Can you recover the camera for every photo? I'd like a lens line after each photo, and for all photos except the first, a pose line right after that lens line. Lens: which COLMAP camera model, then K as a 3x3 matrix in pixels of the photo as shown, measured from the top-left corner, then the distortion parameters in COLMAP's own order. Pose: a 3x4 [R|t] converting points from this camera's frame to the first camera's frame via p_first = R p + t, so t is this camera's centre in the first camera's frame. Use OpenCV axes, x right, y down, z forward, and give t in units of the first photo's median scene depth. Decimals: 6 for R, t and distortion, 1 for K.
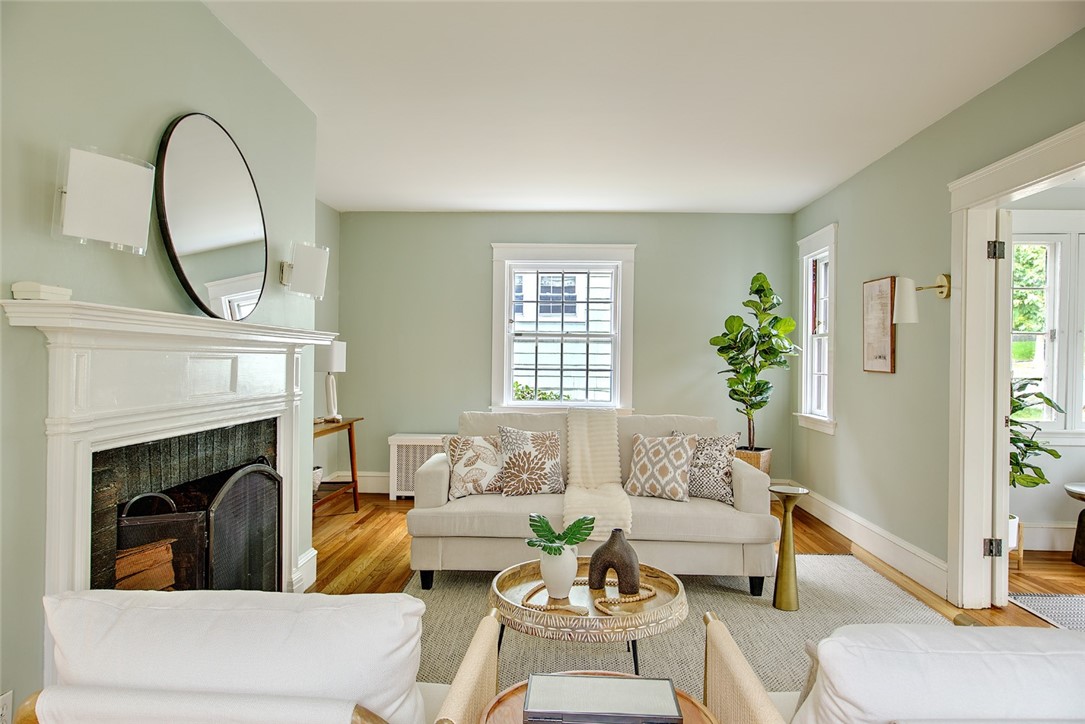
lens RADIAL K [[698.0, 0, 548.1], [0, 698.0, 360.5], [0, 0, 1]] dist [-0.001300, -0.012165]
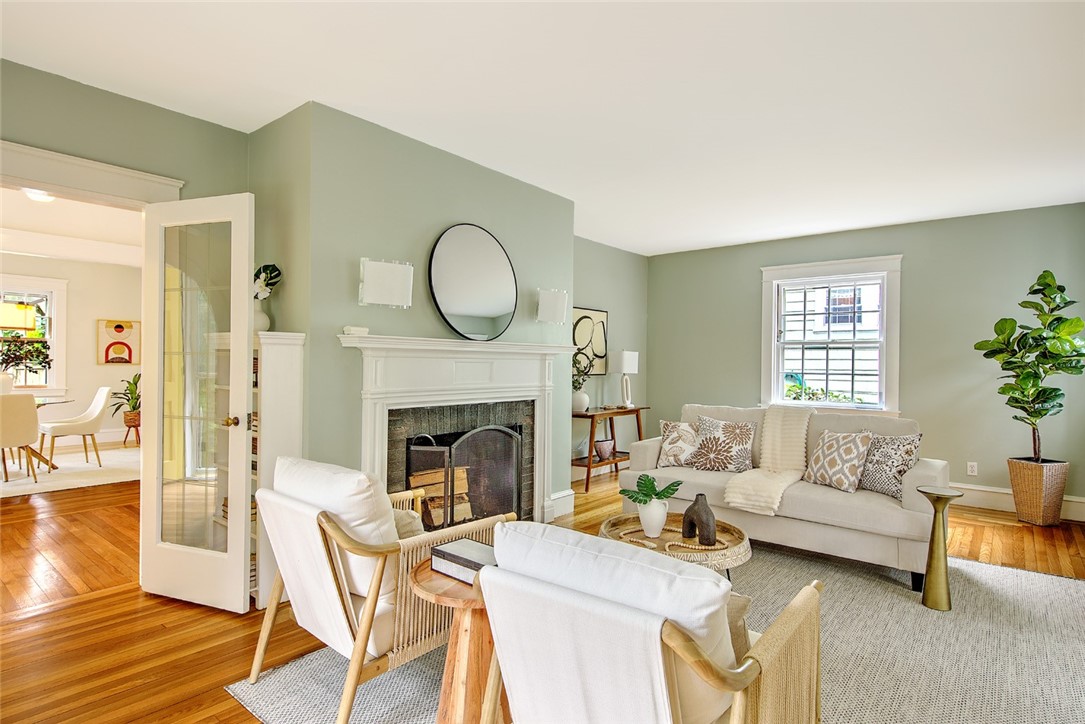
lens RADIAL K [[575.3, 0, 544.6], [0, 575.3, 365.9], [0, 0, 1]] dist [0.000382, -0.001465]
pose [[0.789204, 0.000744, -0.614130, 0.359831], [-0.002282, 0.999996, -0.001722, 0.005050], [0.614126, 0.002760, 0.789203, -0.012443]]
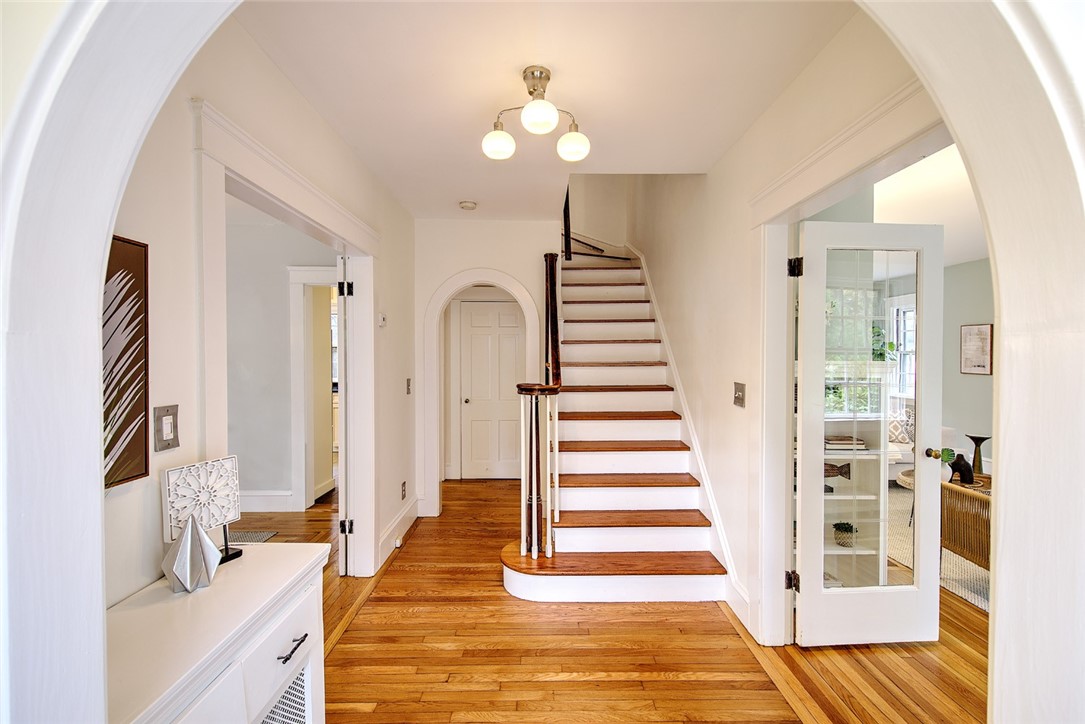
lens RADIAL K [[485.9, 0, 543.4], [0, 485.9, 366.6], [0, 0, 1]] dist [0.017381, -0.000538]
pose [[0.998965, -0.010943, 0.044153, -0.849363], [0.010128, 0.999775, 0.018649, -0.045770], [-0.044347, -0.018182, 0.998851, -0.304419]]
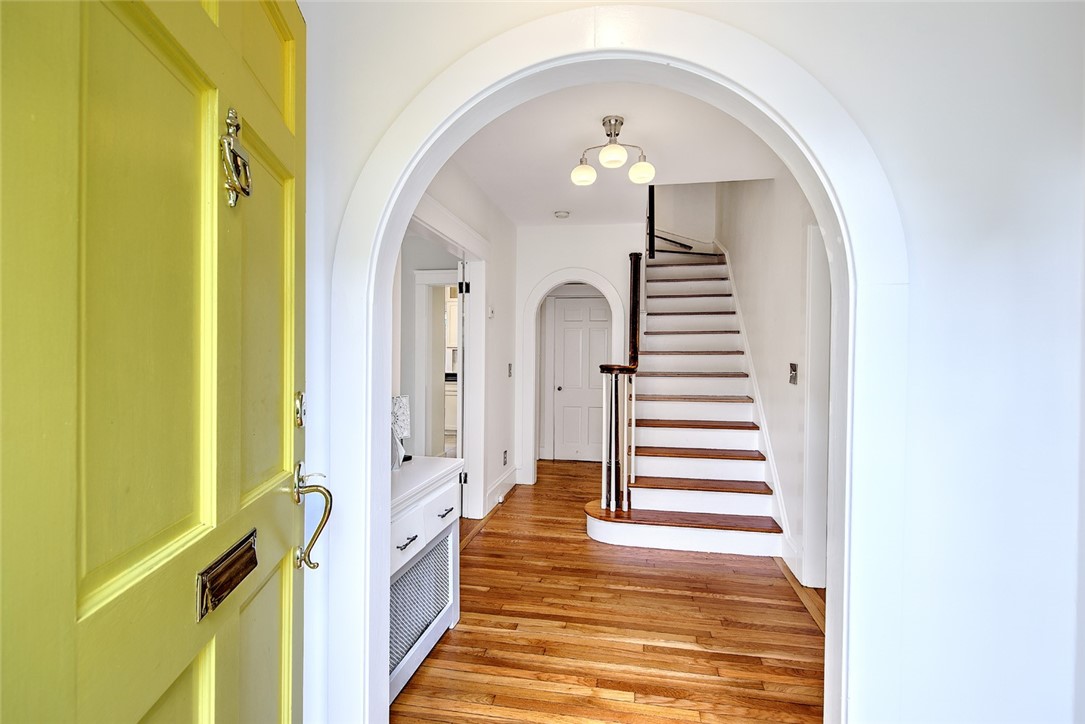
lens RADIAL K [[510.7, 0, 546.2], [0, 510.7, 362.5], [0, 0, 1]] dist [0.009025, -0.003273]
pose [[0.989790, 0.000226, -0.142534, -0.820782], [0.000710, 0.999978, 0.006520, -0.015573], [0.142533, -0.006555, 0.989768, -0.498670]]
